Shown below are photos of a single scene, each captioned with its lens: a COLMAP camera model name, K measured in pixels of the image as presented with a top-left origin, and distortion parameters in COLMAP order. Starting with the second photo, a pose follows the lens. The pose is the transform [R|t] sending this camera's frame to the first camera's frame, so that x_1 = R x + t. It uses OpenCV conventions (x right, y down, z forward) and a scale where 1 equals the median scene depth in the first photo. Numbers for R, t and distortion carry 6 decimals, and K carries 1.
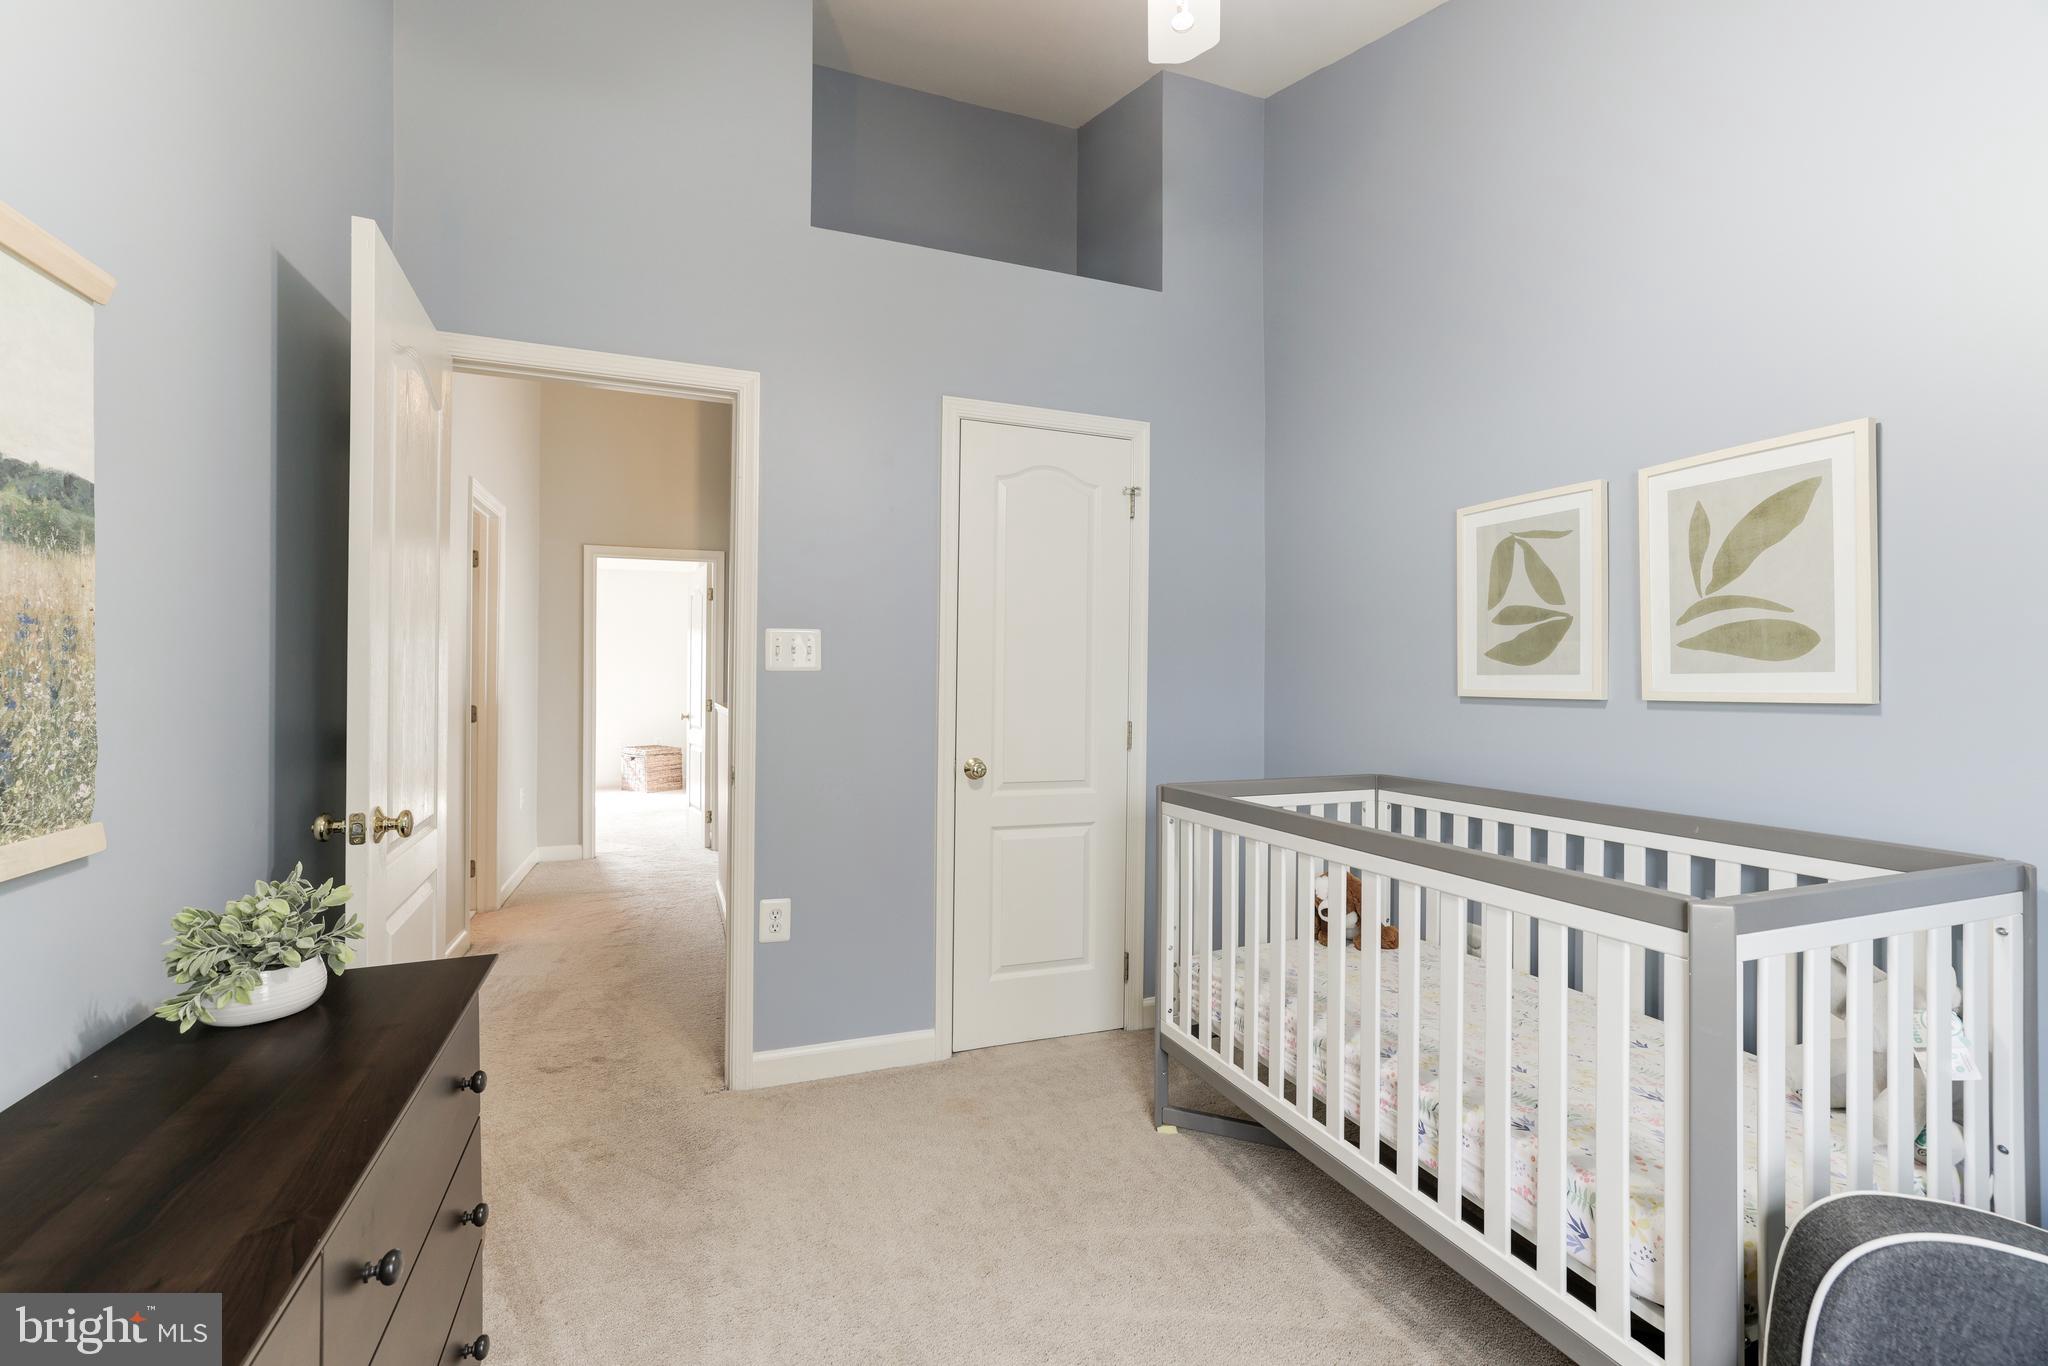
lens RADIAL K [[897.4, 0, 1022.3], [0, 897.4, 671.9], [0, 0, 1]] dist [-0.035521, 0.022648]
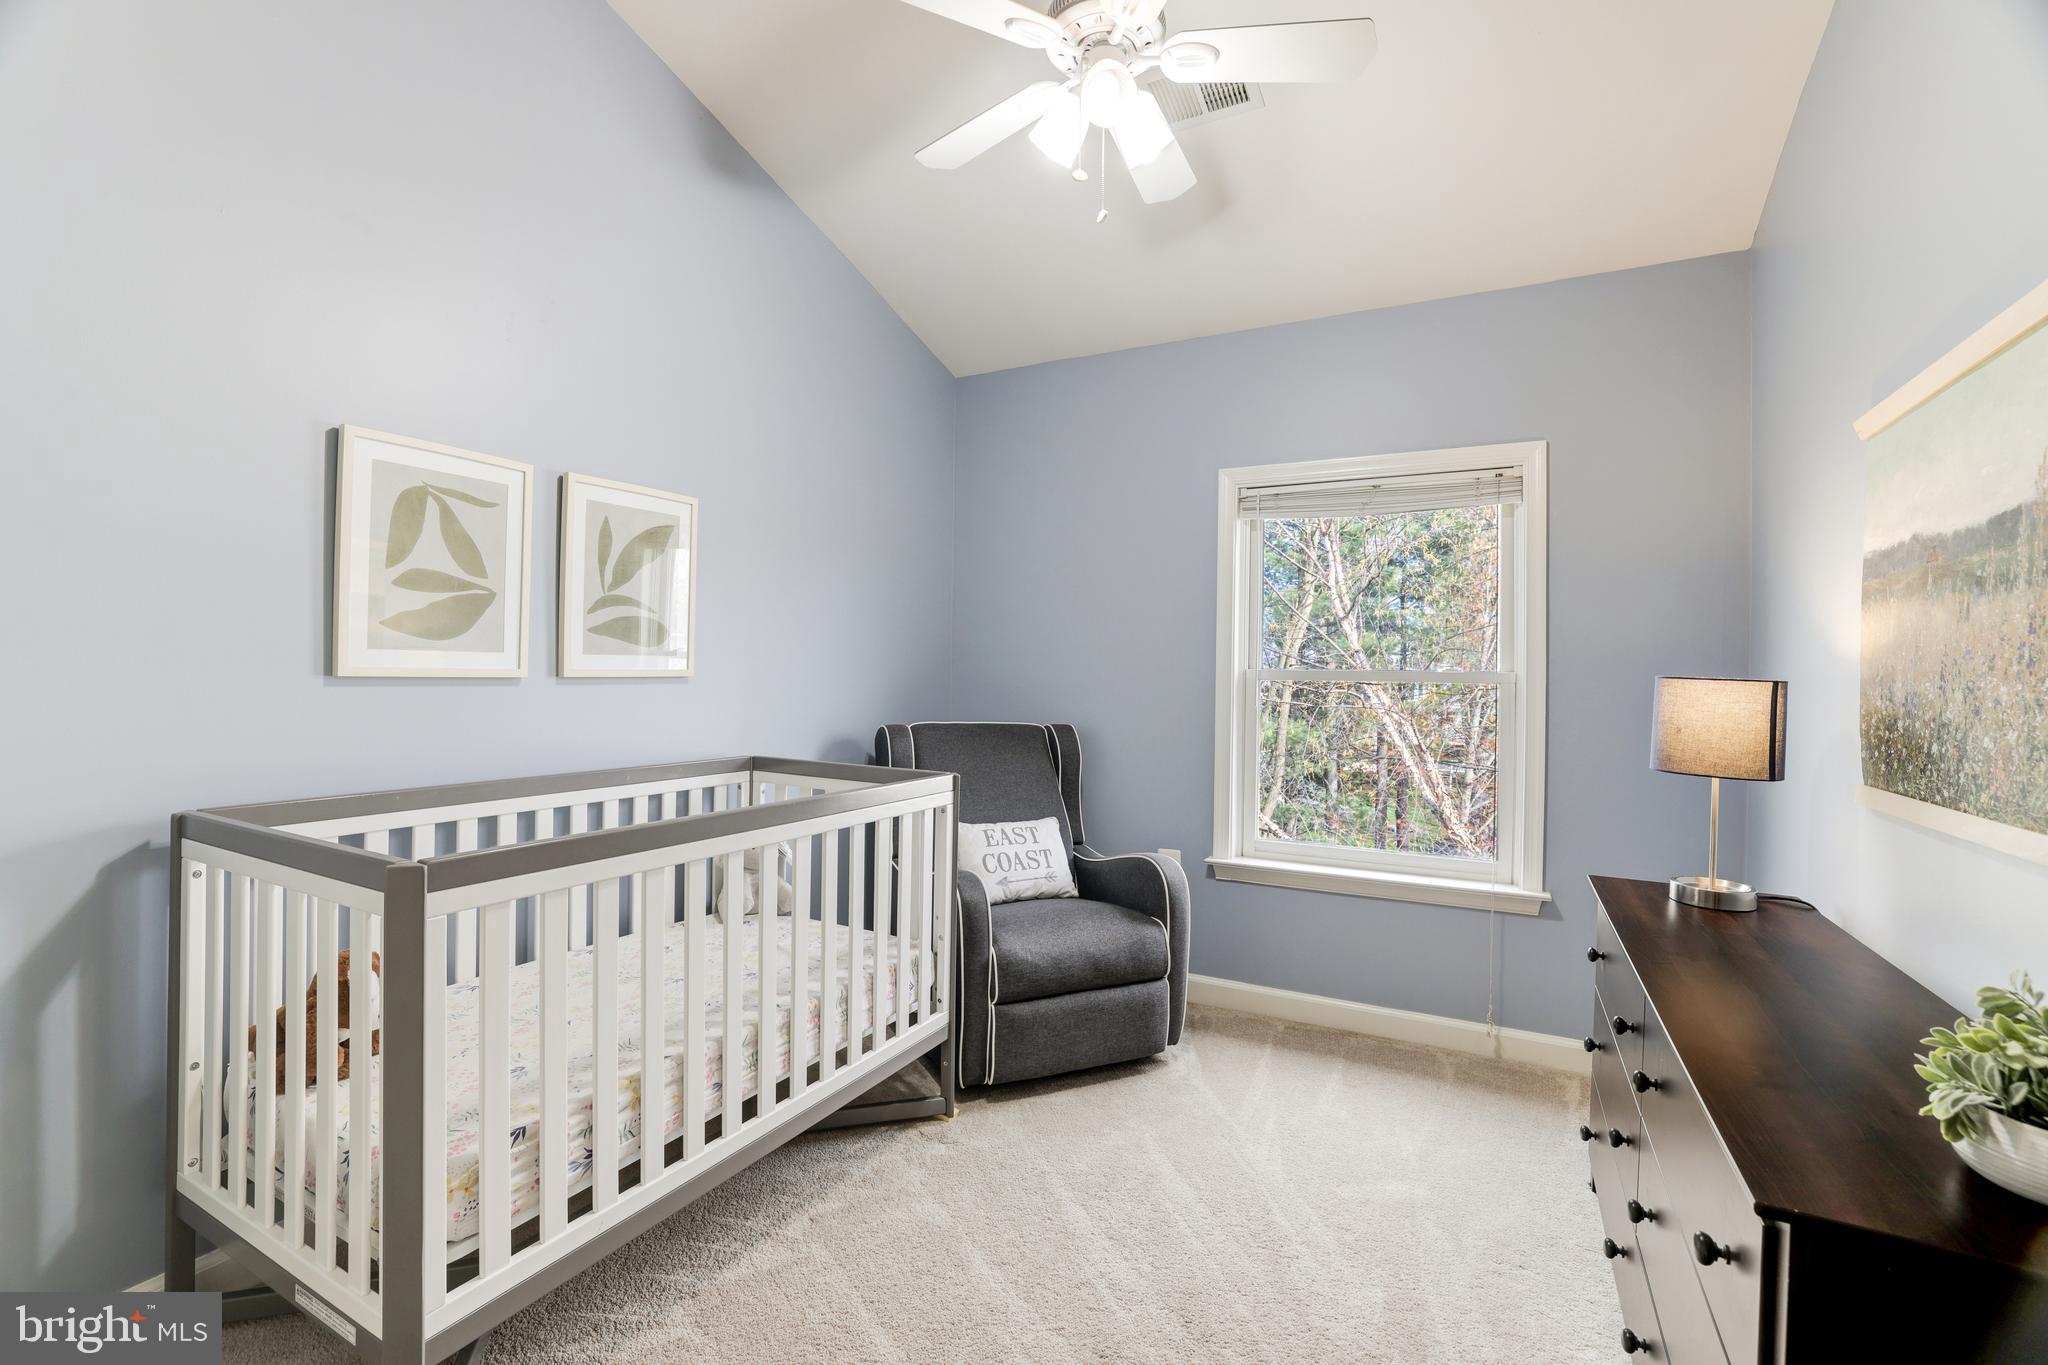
lens RADIAL K [[897.4, 0, 1022.3], [0, 897.4, 671.4], [0, 0, 1]] dist [-0.035521, 0.022648]
pose [[-0.648762, -0.013342, 0.760874, -0.526914], [-0.025659, 0.999661, -0.004349, 0.014353], [-0.760559, -0.022345, -0.648885, 1.258026]]
